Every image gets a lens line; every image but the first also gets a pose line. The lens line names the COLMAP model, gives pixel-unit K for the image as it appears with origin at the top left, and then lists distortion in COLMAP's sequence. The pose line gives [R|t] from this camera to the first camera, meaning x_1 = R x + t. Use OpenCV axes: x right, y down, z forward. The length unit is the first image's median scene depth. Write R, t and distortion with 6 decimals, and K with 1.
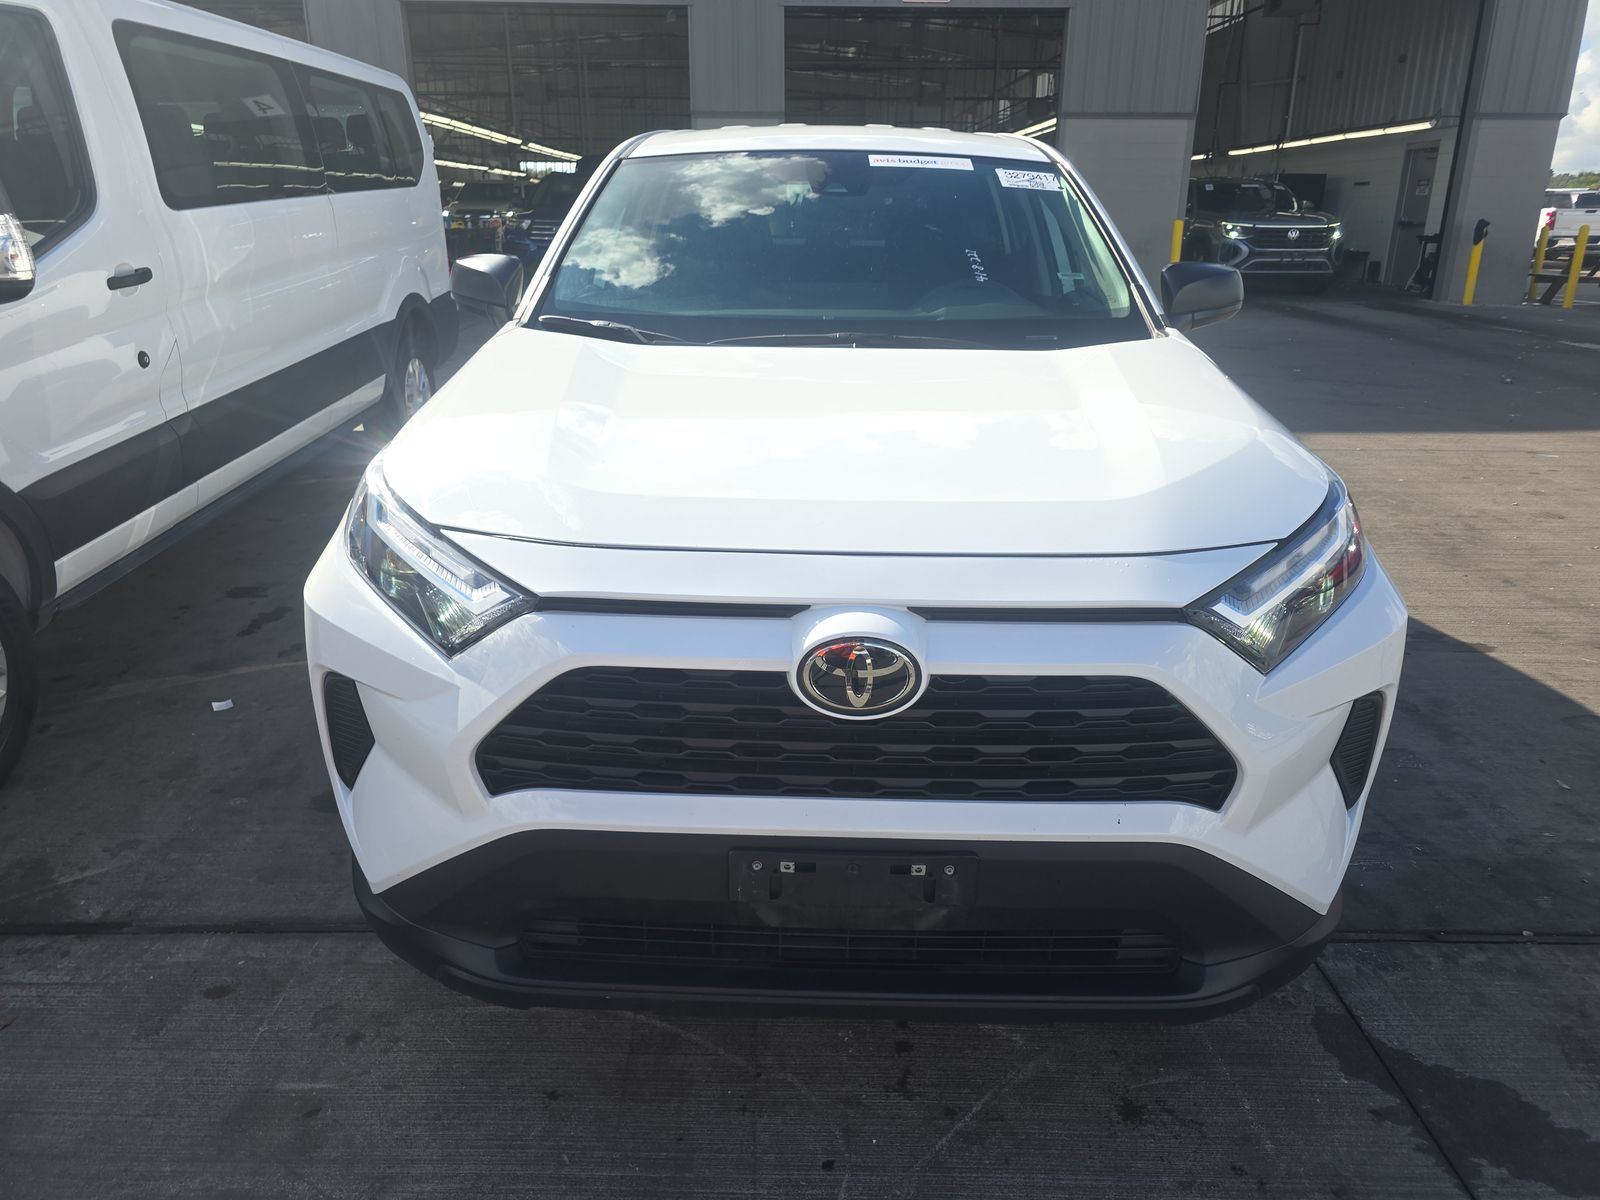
lens RADIAL K [[1093.4, 0, 810.7], [0, 1093.4, 592.5], [0, 0, 1]] dist [0.042461, -0.032716]
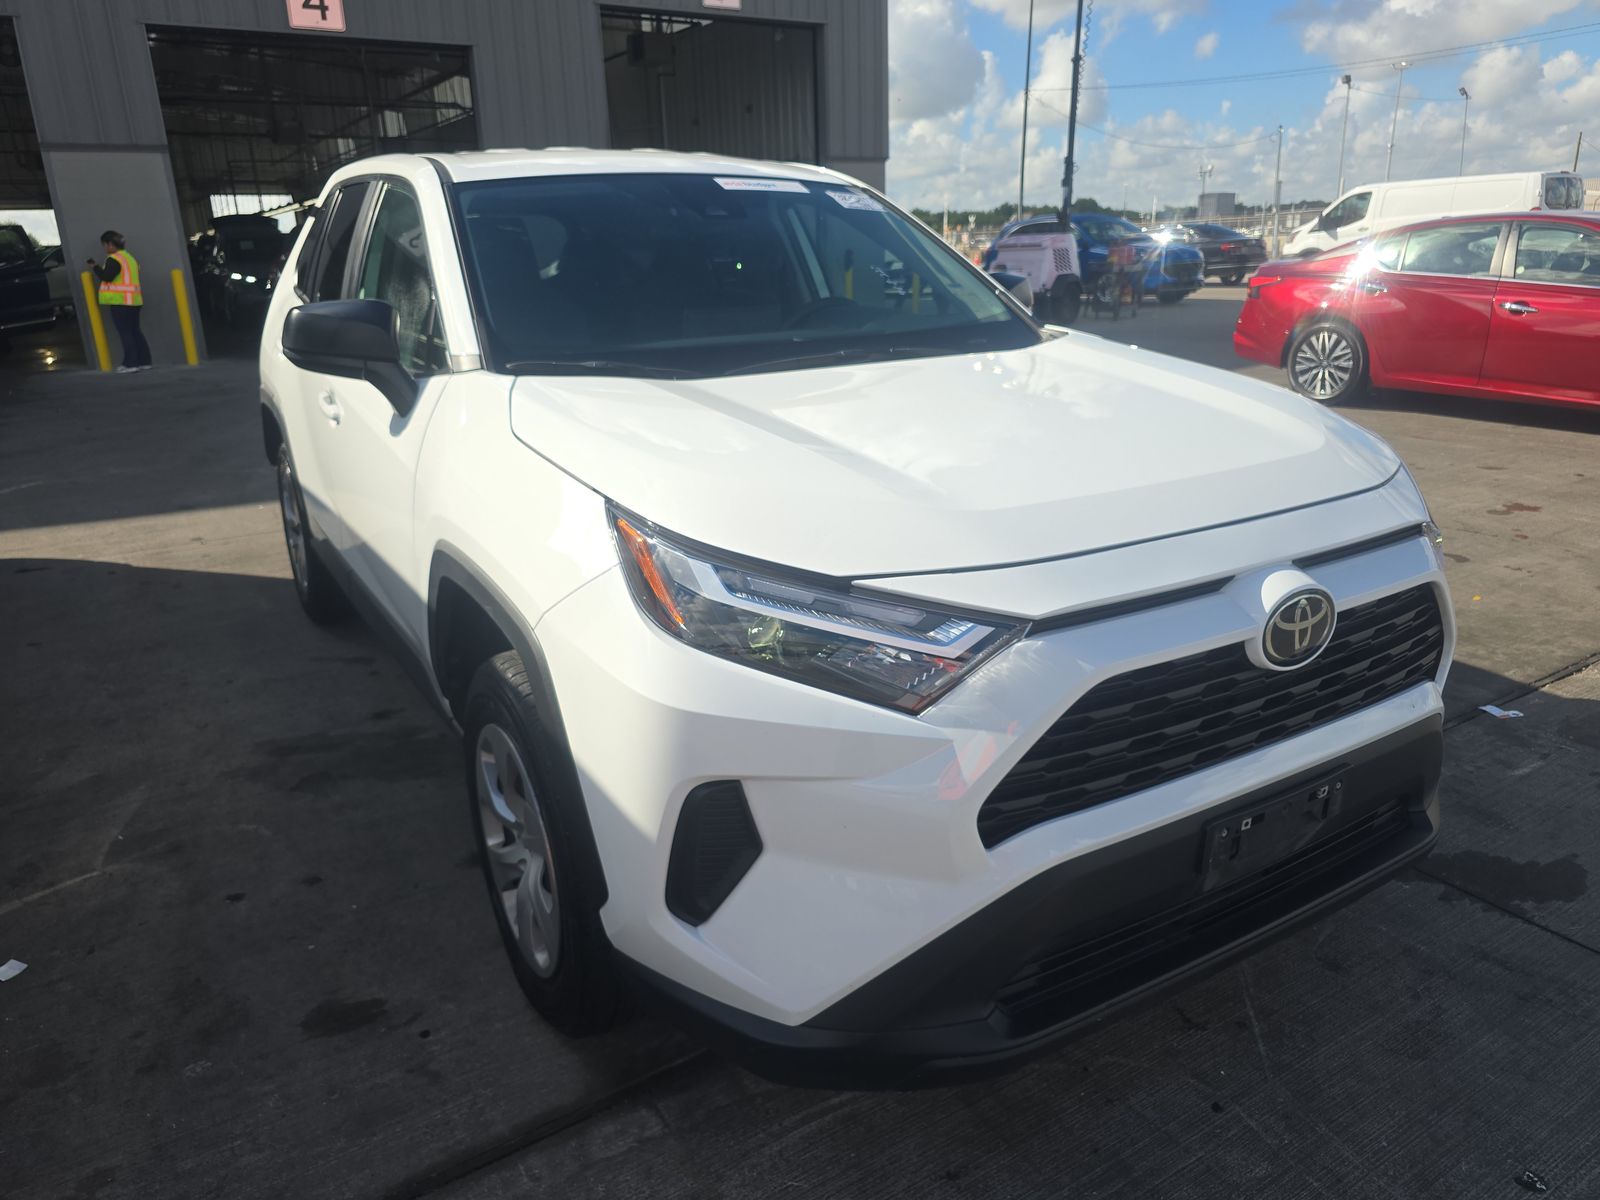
lens RADIAL K [[1093.4, 0, 816.1], [0, 1093.4, 599.9], [0, 0, 1]] dist [0.042461, -0.032716]
pose [[0.838865, -0.194025, 0.508587, -0.832963], [0.208883, 0.977528, 0.028393, -0.074310], [-0.502667, 0.082417, 0.860543, 0.268407]]
